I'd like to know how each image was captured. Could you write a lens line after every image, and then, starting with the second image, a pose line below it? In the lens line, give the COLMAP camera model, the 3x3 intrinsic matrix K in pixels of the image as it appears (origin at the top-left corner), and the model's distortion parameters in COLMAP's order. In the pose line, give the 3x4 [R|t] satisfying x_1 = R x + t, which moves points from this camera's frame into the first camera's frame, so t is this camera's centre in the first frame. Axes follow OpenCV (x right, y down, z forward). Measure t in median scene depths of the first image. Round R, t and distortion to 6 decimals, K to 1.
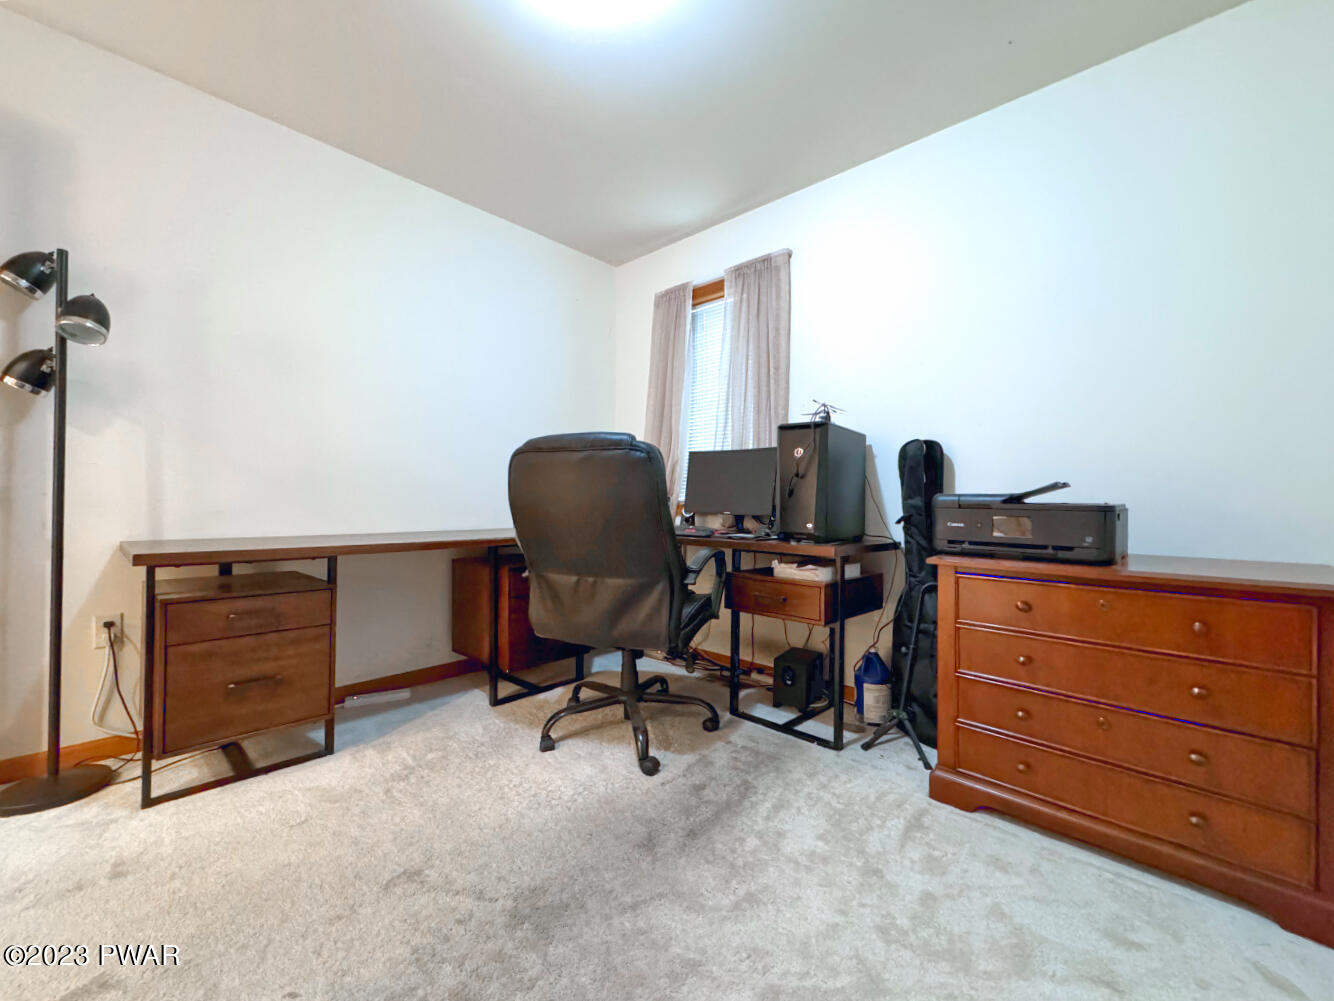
lens RADIAL K [[530.6, 0, 667.0], [0, 530.6, 500.5], [0, 0, 1]] dist [-0.001440, -0.000171]
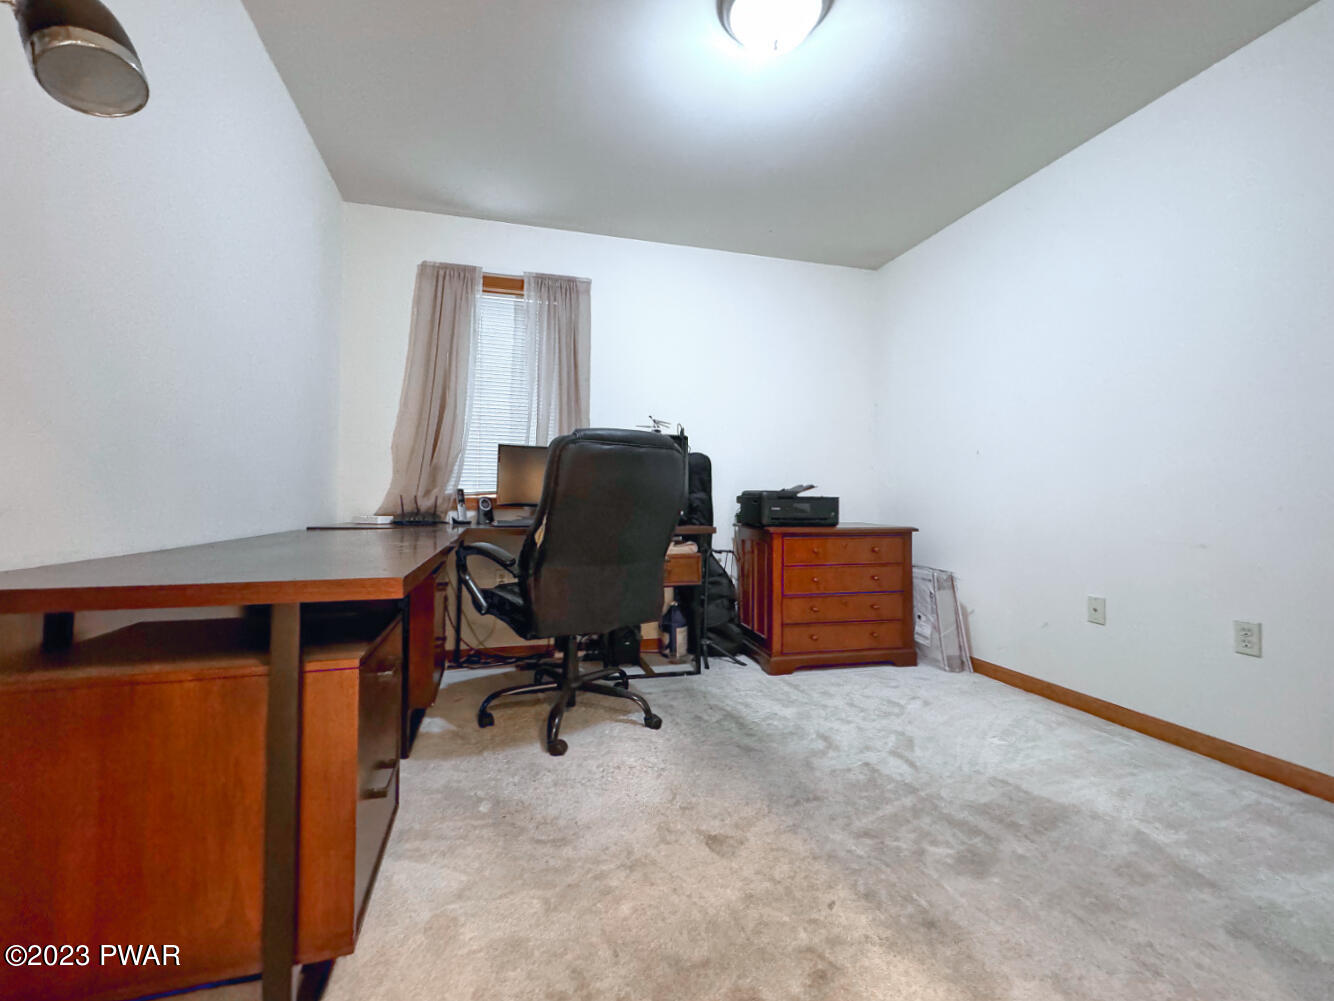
lens RADIAL K [[526.6, 0, 664.9], [0, 526.6, 489.9], [0, 0, 1]] dist [0.000011, -0.000034]
pose [[0.556858, 0.019078, 0.830388, -1.004091], [-0.001508, 0.999758, -0.021958, 0.023268], [-0.830606, 0.010975, 0.556752, 0.347377]]
